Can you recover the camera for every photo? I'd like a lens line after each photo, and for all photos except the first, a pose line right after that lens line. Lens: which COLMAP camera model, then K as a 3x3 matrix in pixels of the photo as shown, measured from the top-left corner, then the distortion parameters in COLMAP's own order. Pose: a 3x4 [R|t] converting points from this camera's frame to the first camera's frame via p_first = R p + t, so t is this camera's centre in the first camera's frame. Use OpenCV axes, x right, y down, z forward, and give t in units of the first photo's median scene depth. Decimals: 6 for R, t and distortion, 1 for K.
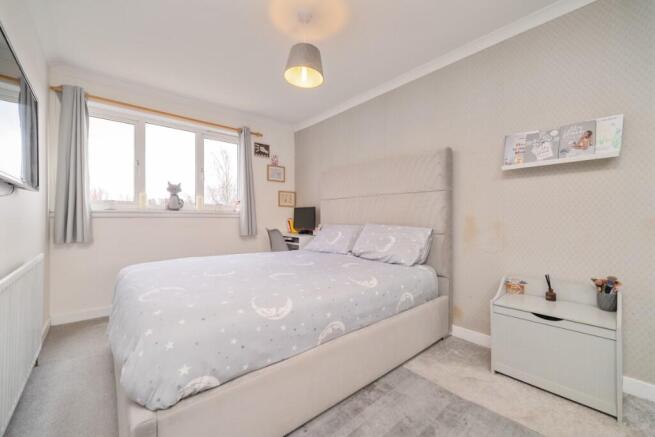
lens RADIAL K [[258.7, 0, 328.8], [0, 258.7, 219.1], [0, 0, 1]] dist [-0.001819, -0.000331]
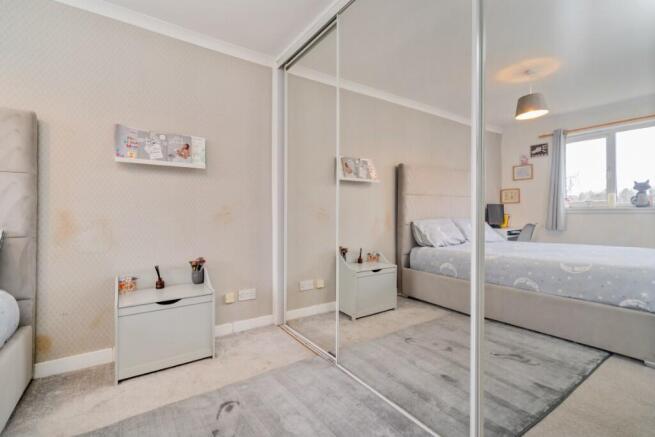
lens RADIAL K [[292.9, 0, 326.5], [0, 292.9, 216.4], [0, 0, 1]] dist [0.004223, 0.000476]
pose [[0.115778, -0.008897, 0.993235, -0.303842], [-0.001341, 0.999958, 0.009114, -0.004732], [-0.993274, -0.002388, 0.115761, 0.151568]]
